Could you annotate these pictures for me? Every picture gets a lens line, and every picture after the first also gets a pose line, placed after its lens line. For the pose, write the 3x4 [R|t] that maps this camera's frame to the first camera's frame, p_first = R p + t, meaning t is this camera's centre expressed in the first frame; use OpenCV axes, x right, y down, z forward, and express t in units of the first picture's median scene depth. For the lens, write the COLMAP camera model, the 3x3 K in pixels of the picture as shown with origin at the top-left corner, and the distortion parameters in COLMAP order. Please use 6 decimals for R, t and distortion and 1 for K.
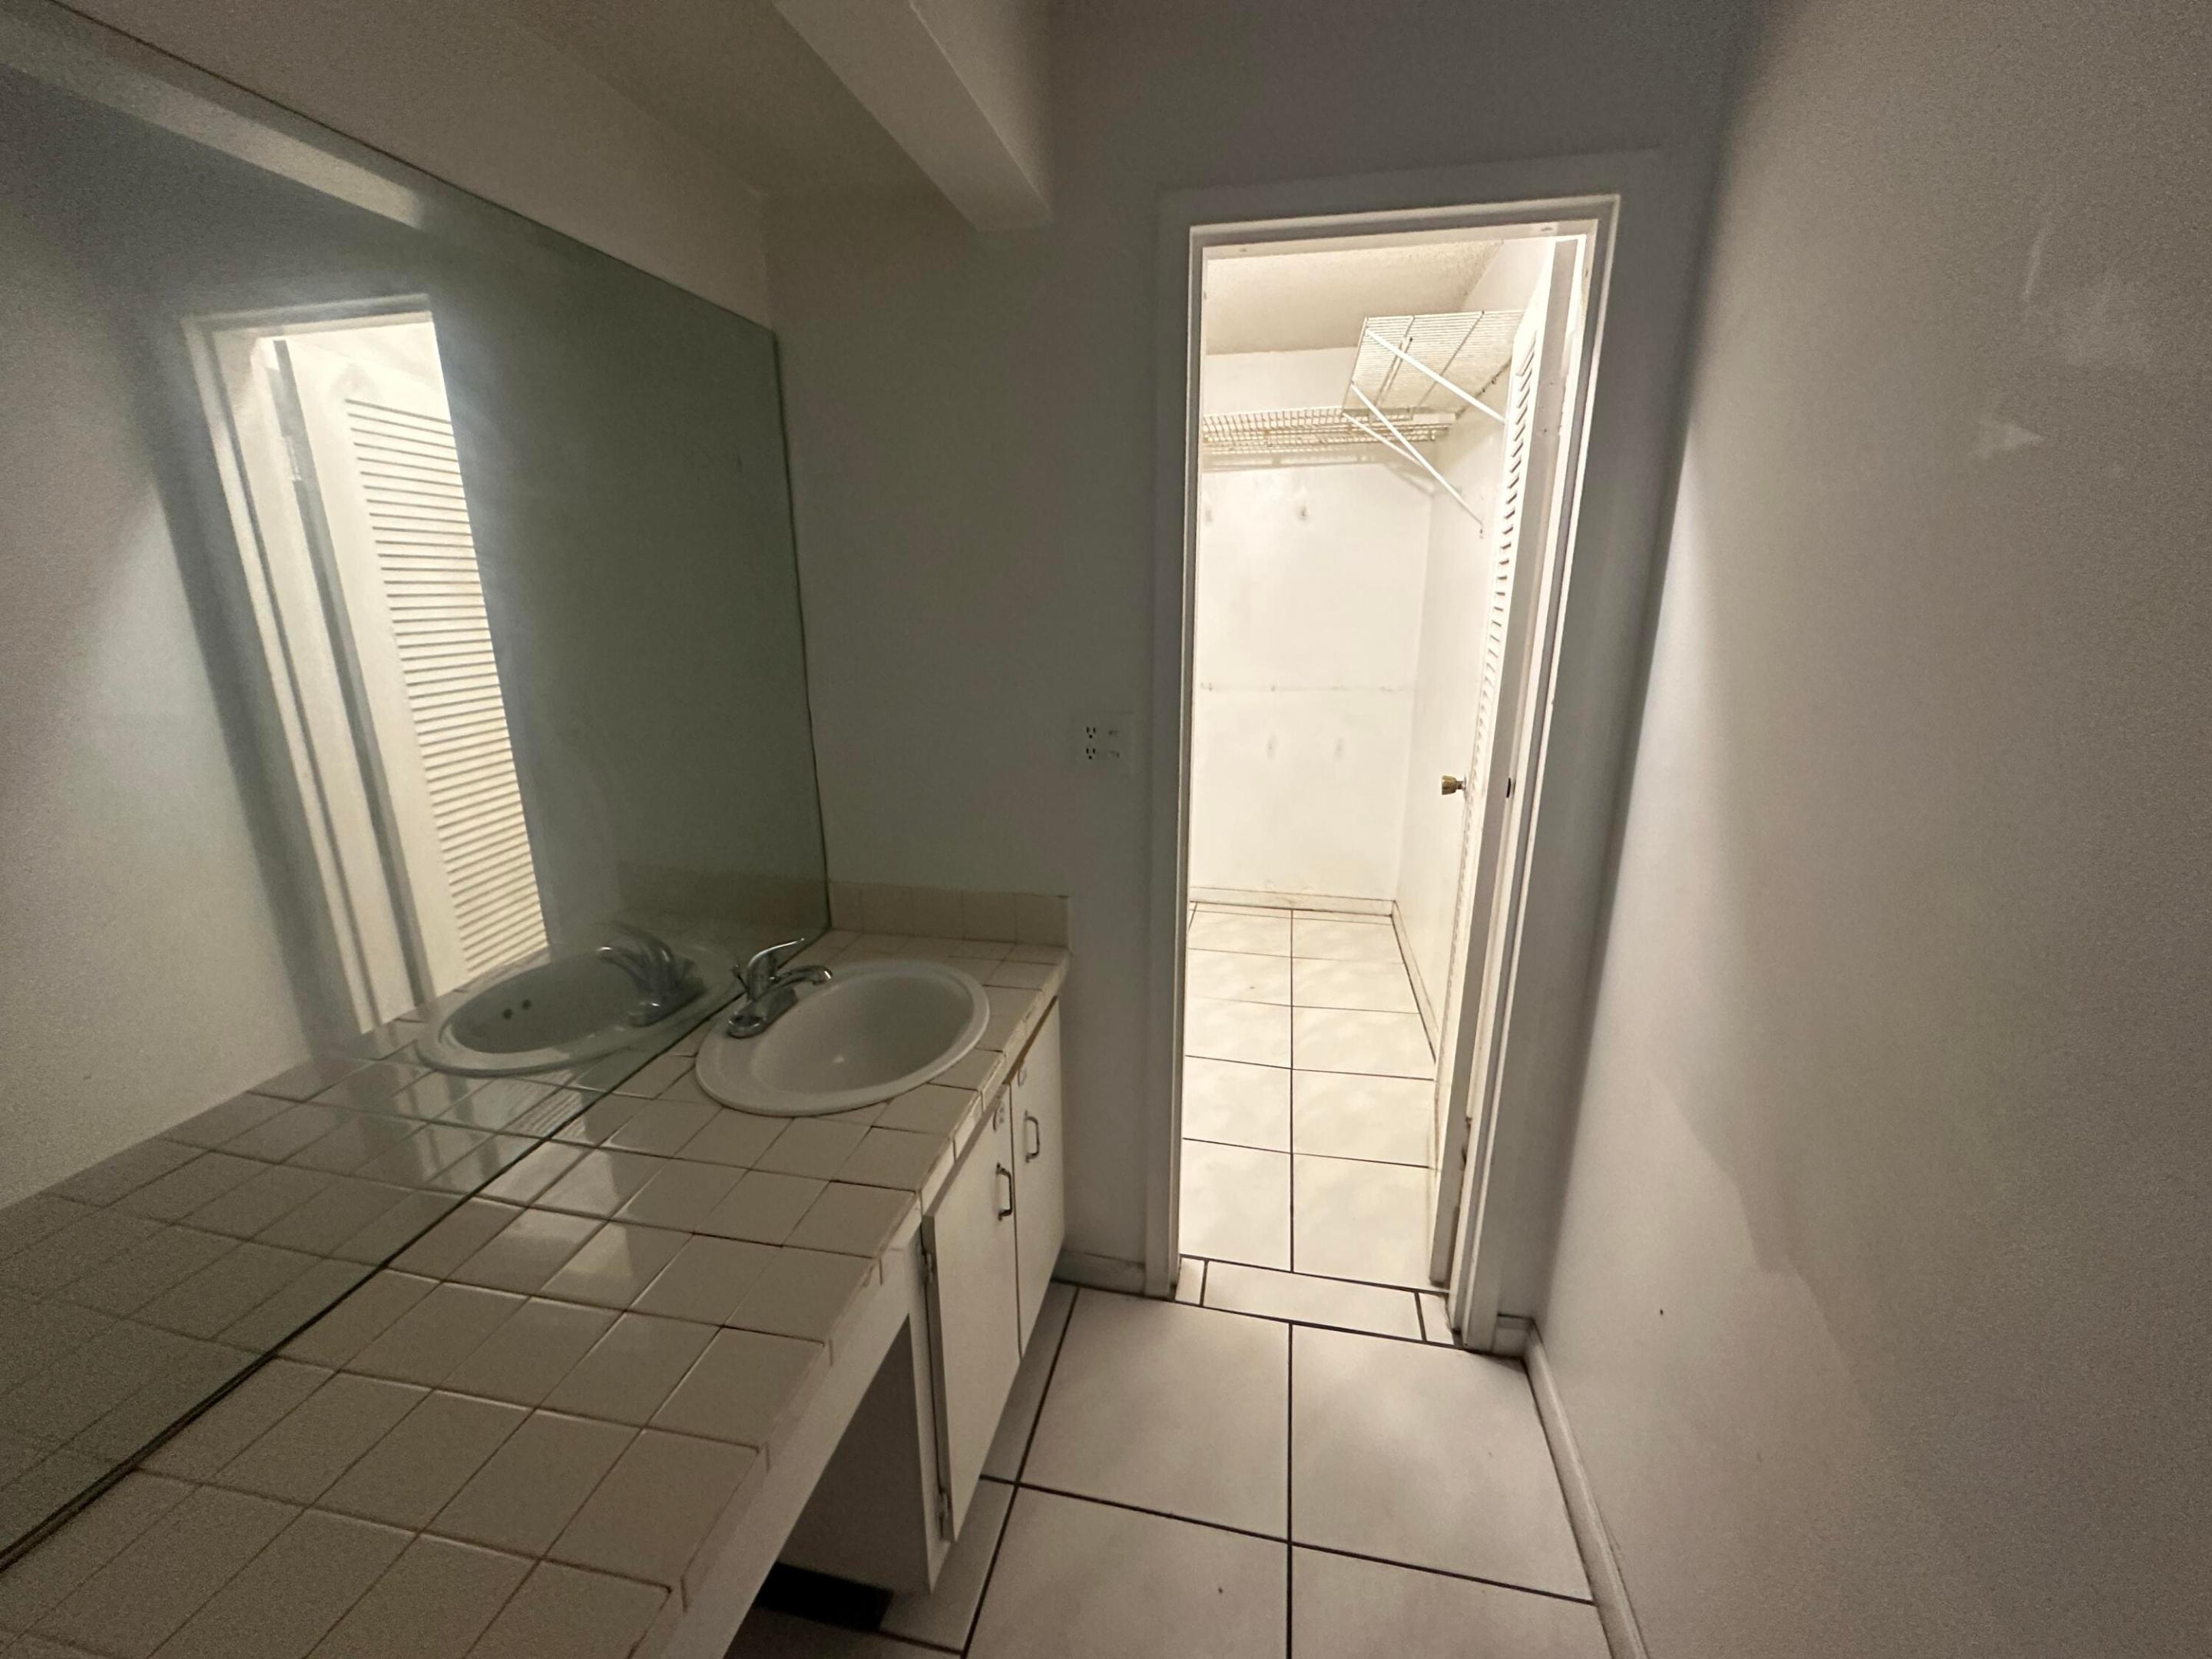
lens RADIAL K [[890.3, 0, 1104.1], [0, 890.3, 831.6], [0, 0, 1]] dist [0.001632, 0.000109]
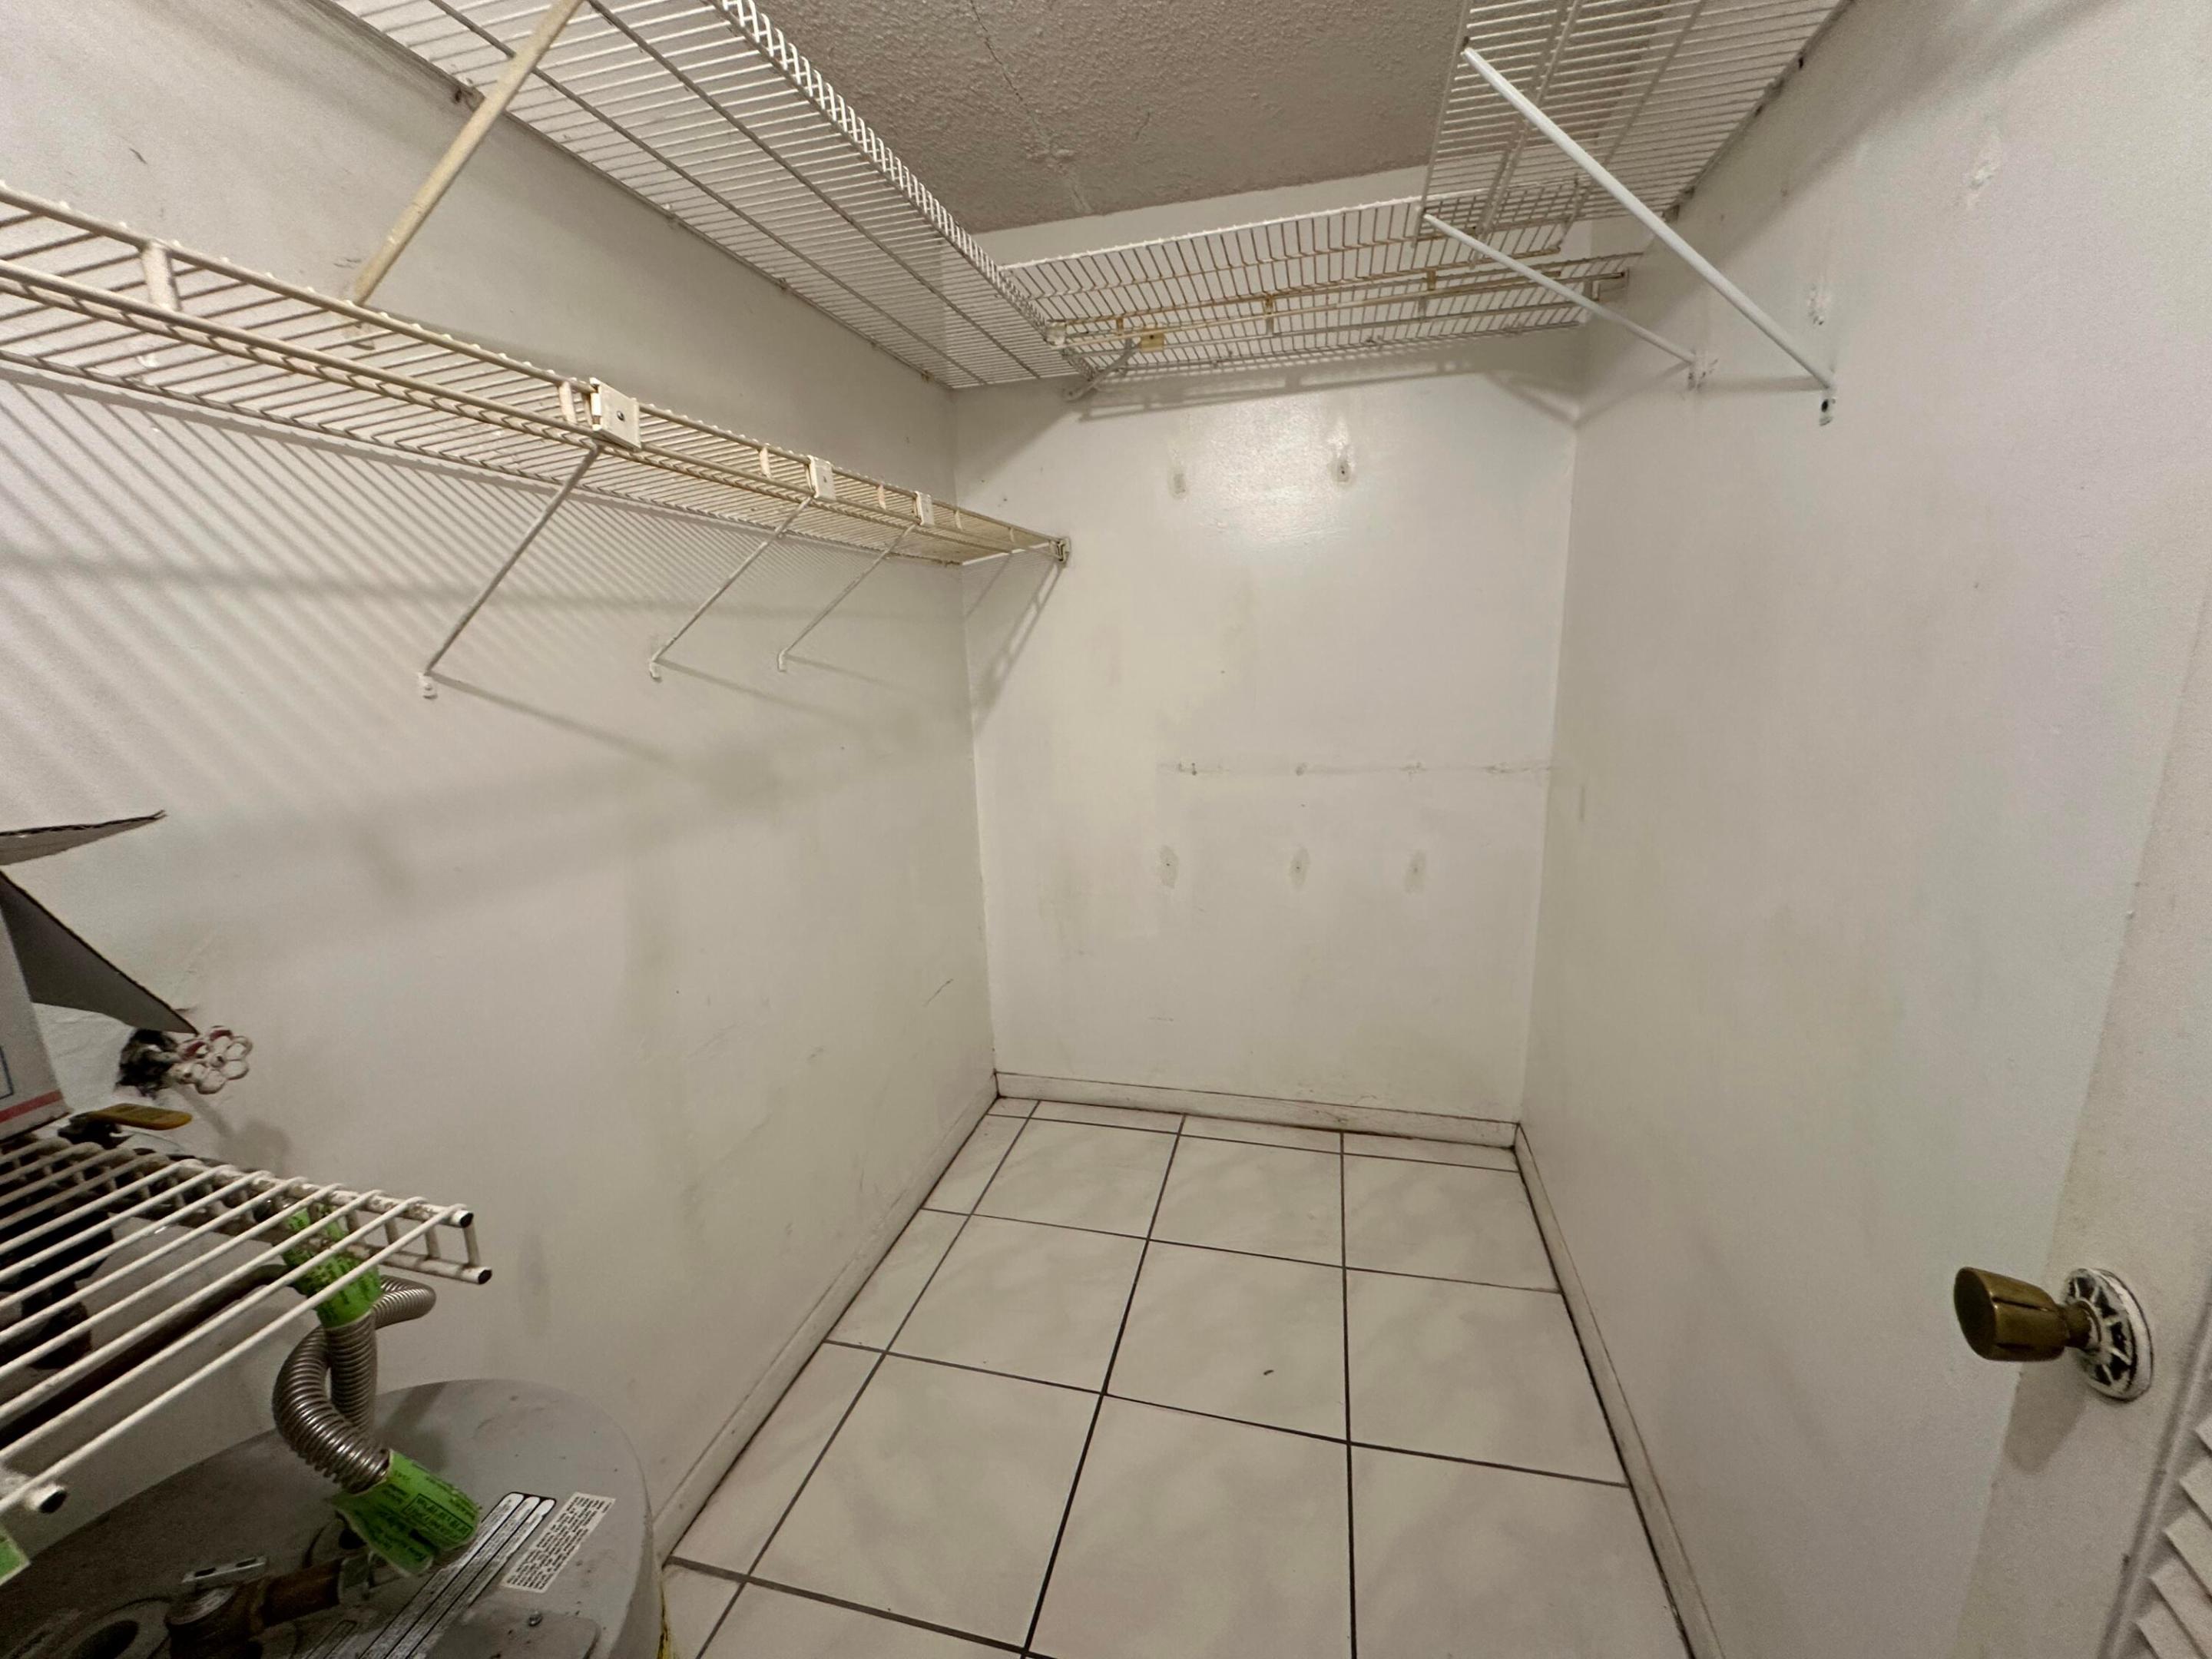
lens RADIAL K [[890.3, 0, 1104.0], [0, 890.3, 826.0], [0, 0, 1]] dist [0.001632, 0.000109]
pose [[0.998941, -0.016995, -0.042763, 0.085309], [0.014736, 0.998507, -0.052595, -0.094948], [0.043593, 0.051909, 0.997700, 0.408531]]
